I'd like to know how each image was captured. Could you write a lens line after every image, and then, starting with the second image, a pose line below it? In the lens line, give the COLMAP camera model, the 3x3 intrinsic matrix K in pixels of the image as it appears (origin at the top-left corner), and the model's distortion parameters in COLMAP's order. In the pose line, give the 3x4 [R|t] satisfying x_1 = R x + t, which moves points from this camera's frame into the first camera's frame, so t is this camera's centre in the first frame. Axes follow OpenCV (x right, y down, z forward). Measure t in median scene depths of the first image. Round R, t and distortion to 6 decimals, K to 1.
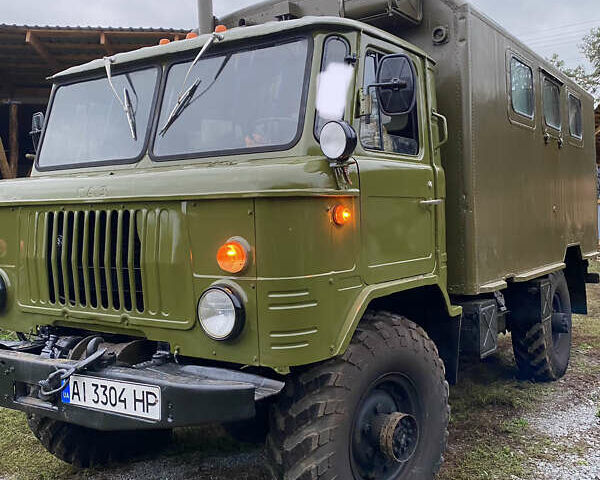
lens RADIAL K [[590.0, 0, 300.3], [0, 590.0, 227.9], [0, 0, 1]] dist [0.010562, 0.001566]
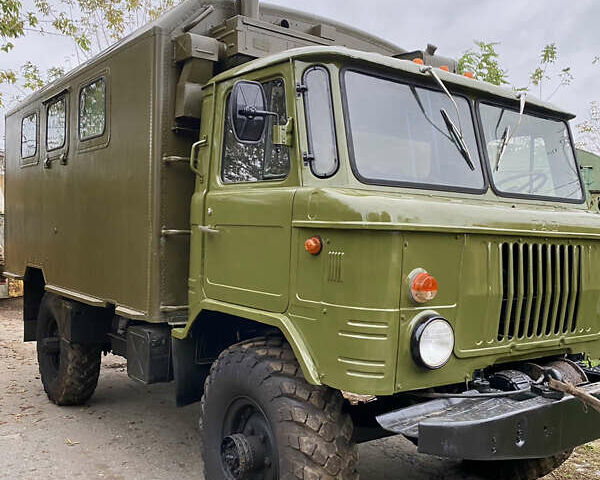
lens RADIAL K [[635.2, 0, 299.9], [0, 635.2, 264.3], [0, 0, 1]] dist [0.024540, -0.008090]
pose [[0.369860, -0.017109, 0.928930, -1.473017], [-0.019059, 0.999480, 0.025997, -0.013608], [-0.928892, -0.027319, 0.369342, 0.926316]]
